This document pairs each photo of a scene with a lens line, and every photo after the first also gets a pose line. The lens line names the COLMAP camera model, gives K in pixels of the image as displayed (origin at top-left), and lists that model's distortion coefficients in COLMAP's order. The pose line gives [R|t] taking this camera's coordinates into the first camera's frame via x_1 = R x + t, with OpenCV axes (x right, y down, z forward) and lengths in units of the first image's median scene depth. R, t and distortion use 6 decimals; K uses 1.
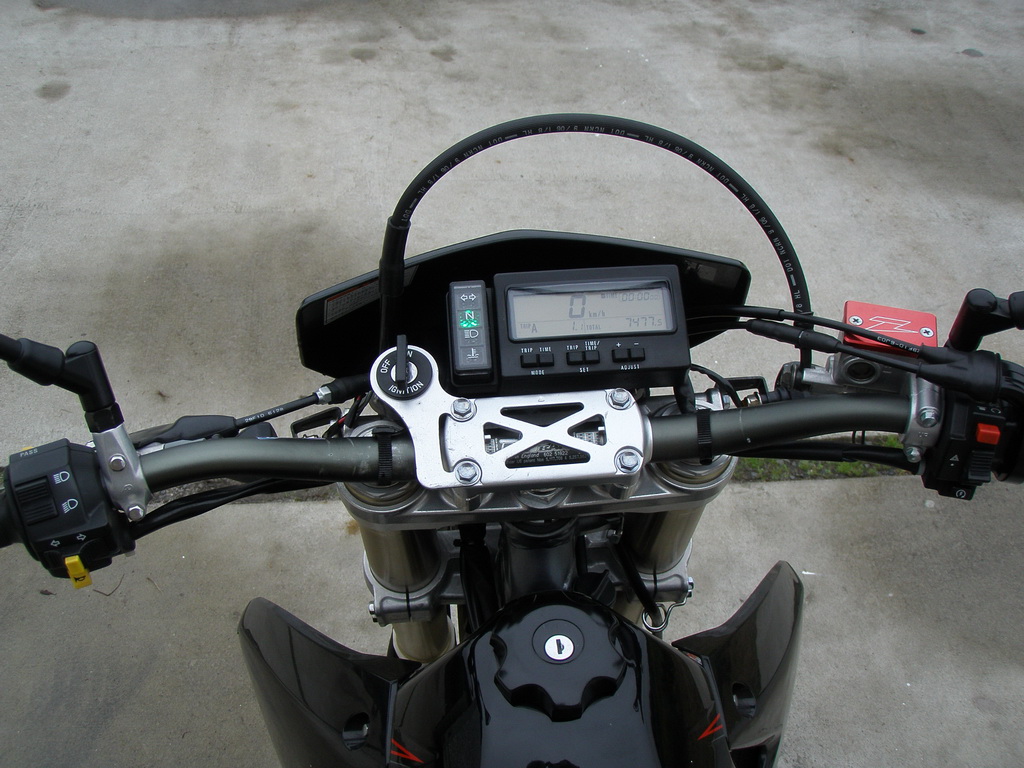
lens RADIAL K [[1140.5, 0, 507.3], [0, 1140.5, 403.2], [0, 0, 1]] dist [-0.203252, 0.194773]
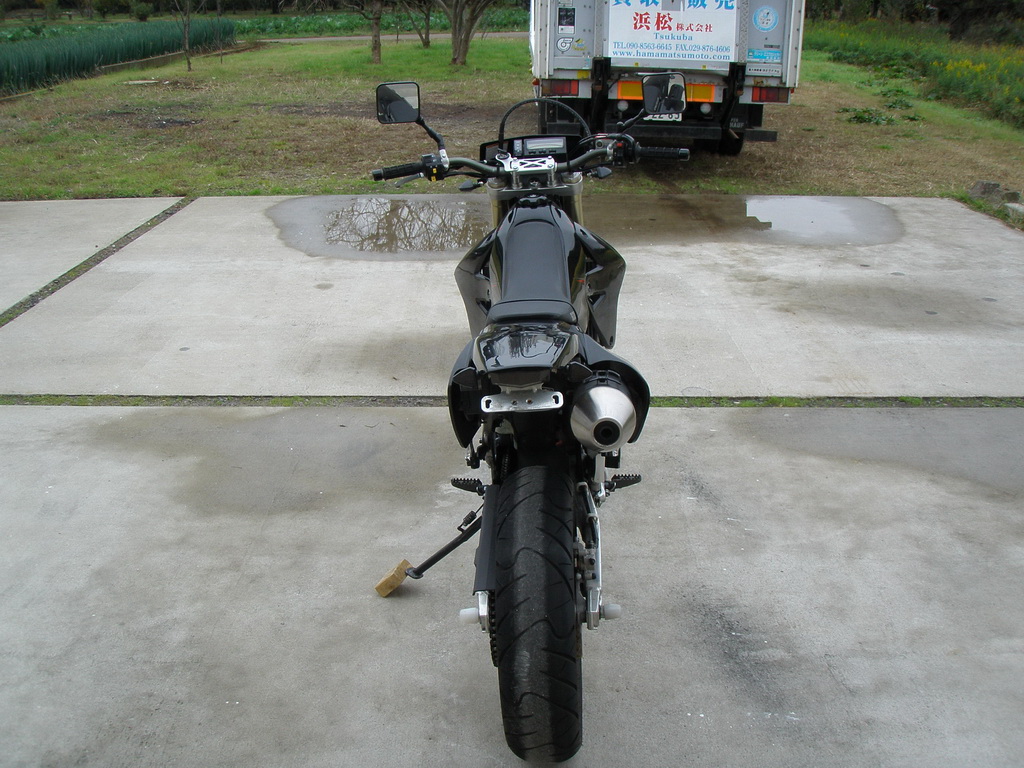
lens RADIAL K [[1140.5, 0, 507.3], [0, 1140.5, 403.2], [0, 0, 1]] dist [-0.203252, 0.194773]
pose [[0.991594, -0.004408, -0.129311, 0.505823], [-0.039088, 0.942516, -0.331866, 2.406643], [0.123341, 0.334131, 0.934421, -2.892317]]
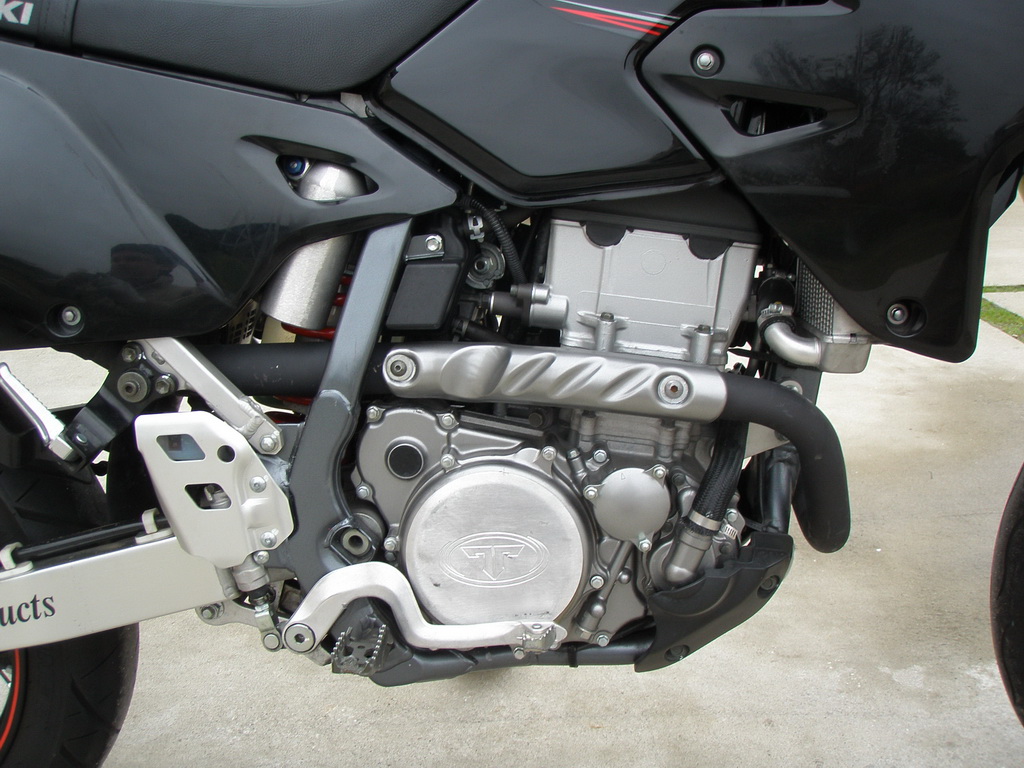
lens RADIAL K [[1140.5, 0, 507.3], [0, 1140.5, 403.2], [0, 0, 1]] dist [-0.203252, 0.194773]
pose [[-0.121304, 0.242591, -0.962515, 1.545876], [-0.588272, 0.763466, 0.266562, 0.588302], [0.799513, 0.598556, 0.050098, 1.127077]]
